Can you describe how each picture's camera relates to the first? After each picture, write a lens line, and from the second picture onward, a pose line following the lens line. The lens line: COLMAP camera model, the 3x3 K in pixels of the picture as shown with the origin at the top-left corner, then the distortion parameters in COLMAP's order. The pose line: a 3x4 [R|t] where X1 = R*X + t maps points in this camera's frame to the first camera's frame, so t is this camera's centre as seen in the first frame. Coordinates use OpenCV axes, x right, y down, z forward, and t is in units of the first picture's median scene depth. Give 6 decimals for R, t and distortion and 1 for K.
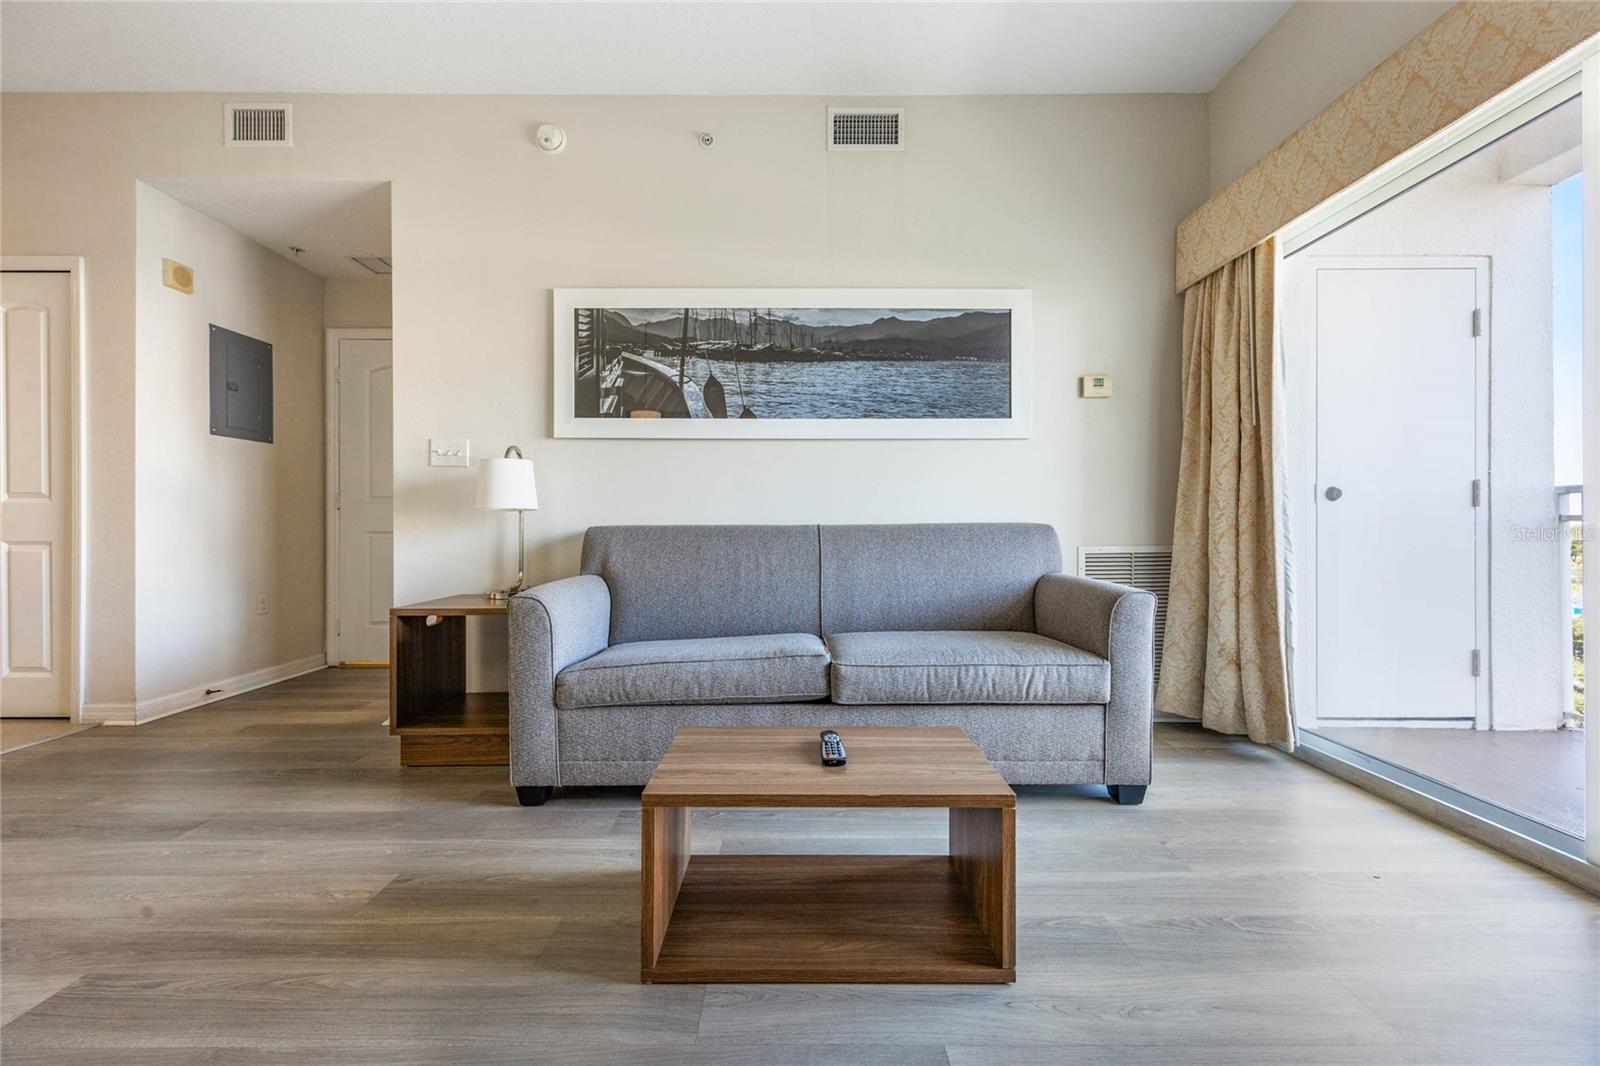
lens RADIAL K [[636.4, 0, 793.3], [0, 636.4, 532.3], [0, 0, 1]] dist [0.008542, -0.002657]
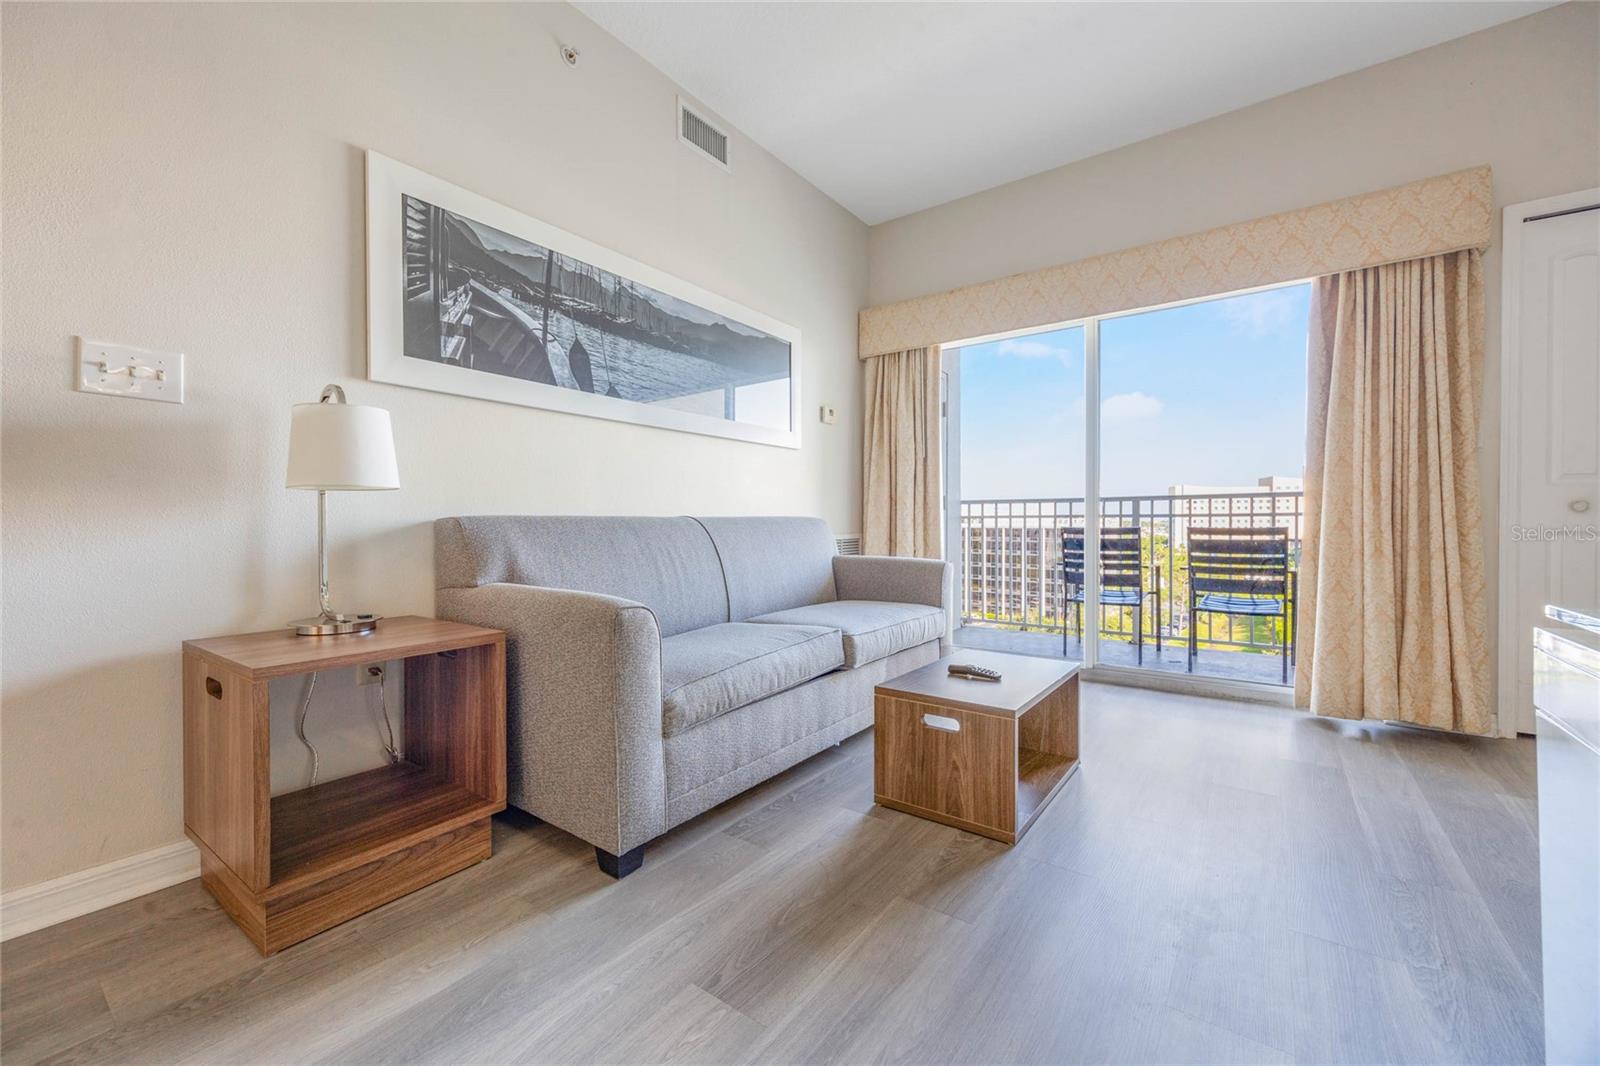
lens RADIAL K [[636.4, 0, 785.2], [0, 636.4, 533.3], [0, 0, 1]] dist [0.008542, -0.002657]
pose [[0.603348, -0.012161, 0.797386, -0.641998], [0.005491, 0.999923, 0.011095, 0.003613], [-0.797459, -0.002316, 0.603368, 0.266665]]
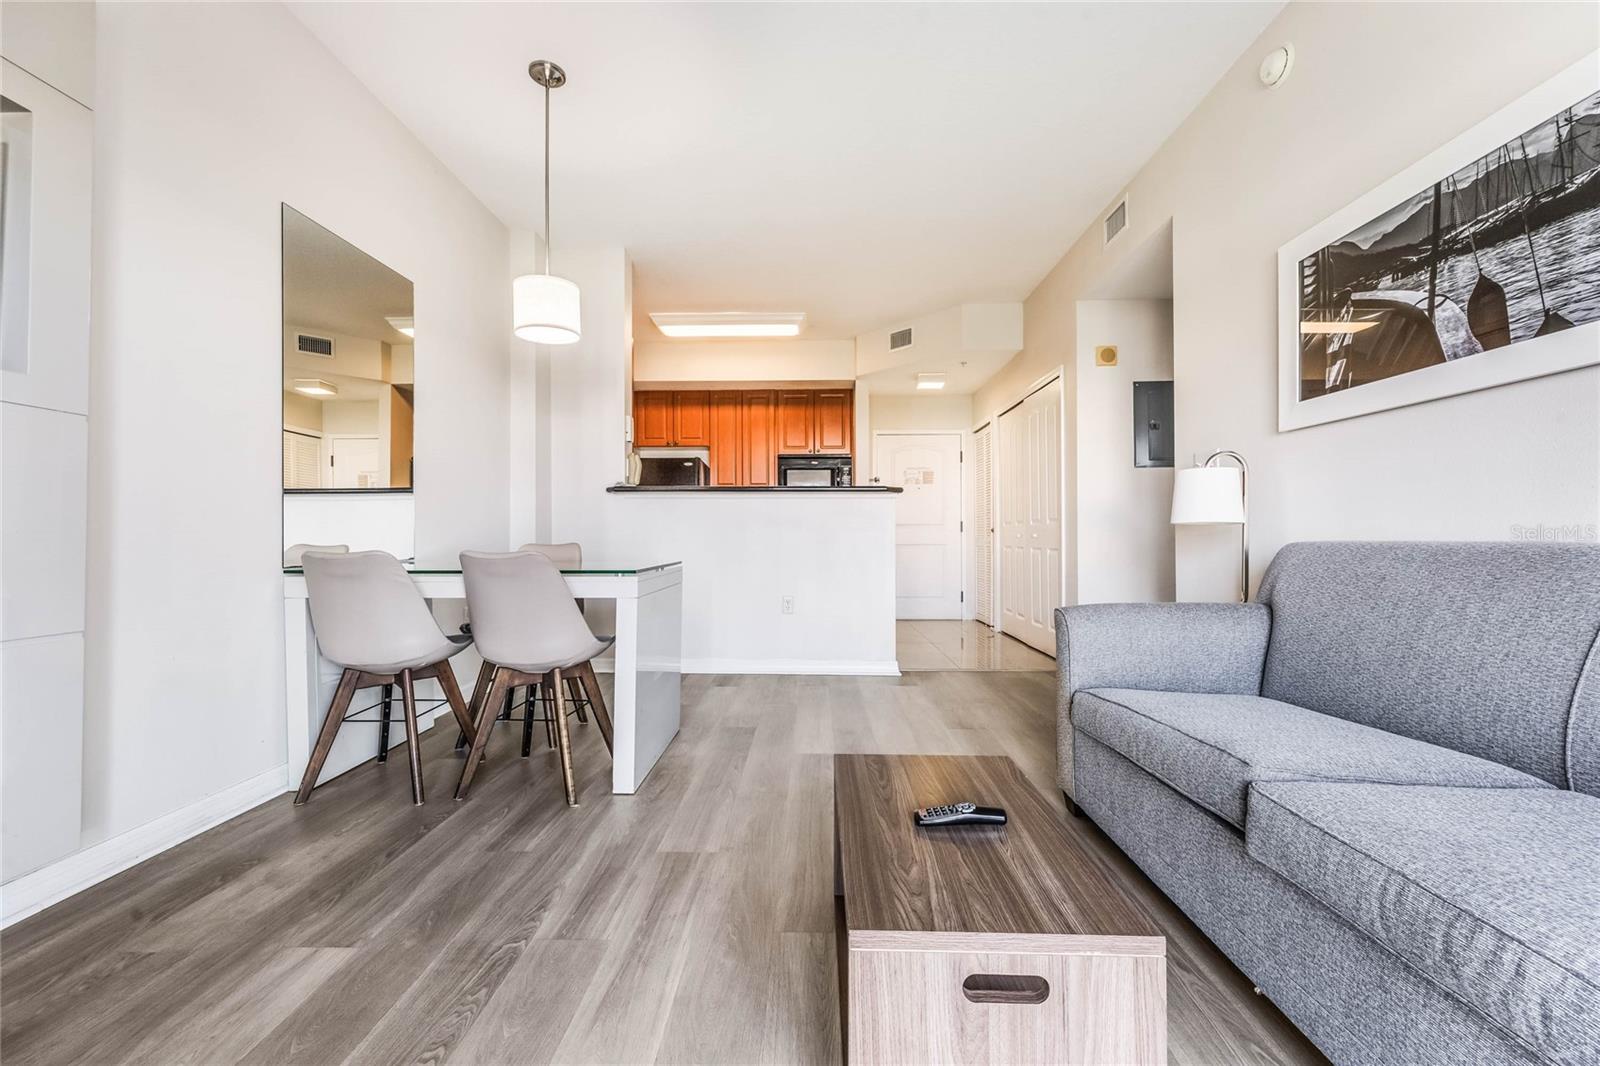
lens RADIAL K [[636.4, 0, 803.7], [0, 636.4, 537.9], [0, 0, 1]] dist [0.008542, -0.002657]
pose [[-0.023670, 0.004610, -0.999709, 0.456525], [-0.001480, 0.999988, 0.004647, -0.015900], [0.999719, 0.001590, -0.023663, 0.411582]]
